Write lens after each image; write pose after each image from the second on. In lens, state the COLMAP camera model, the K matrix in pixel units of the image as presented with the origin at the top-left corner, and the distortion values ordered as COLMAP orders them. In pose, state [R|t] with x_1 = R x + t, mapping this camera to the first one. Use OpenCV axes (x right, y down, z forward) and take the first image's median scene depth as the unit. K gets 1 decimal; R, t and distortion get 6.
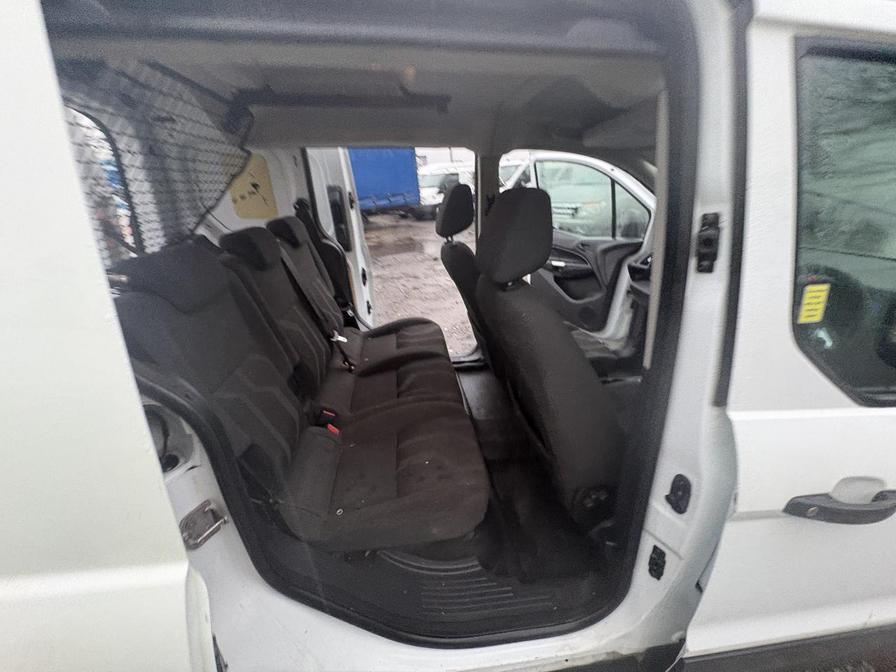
lens RADIAL K [[355.7, 0, 448.4], [0, 355.7, 336.5], [0, 0, 1]] dist [0.001022, -0.000205]
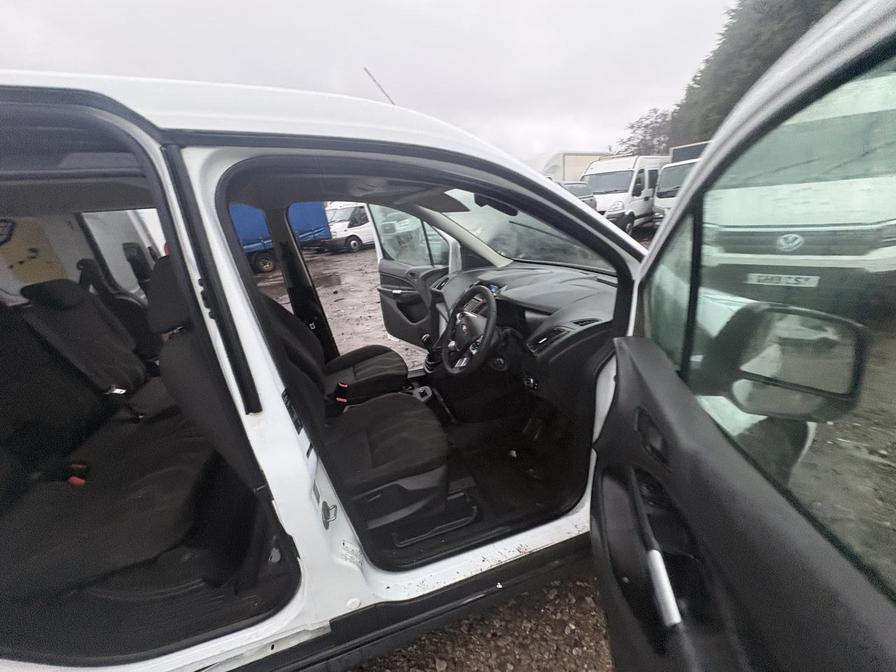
lens RADIAL K [[355.7, 0, 448.4], [0, 355.7, 336.5], [0, 0, 1]] dist [0.001022, -0.000205]
pose [[0.982405, -0.114191, 0.147787, 0.408961], [0.123924, 0.990572, -0.058388, 0.023728], [-0.139726, 0.075675, 0.987294, -0.139640]]
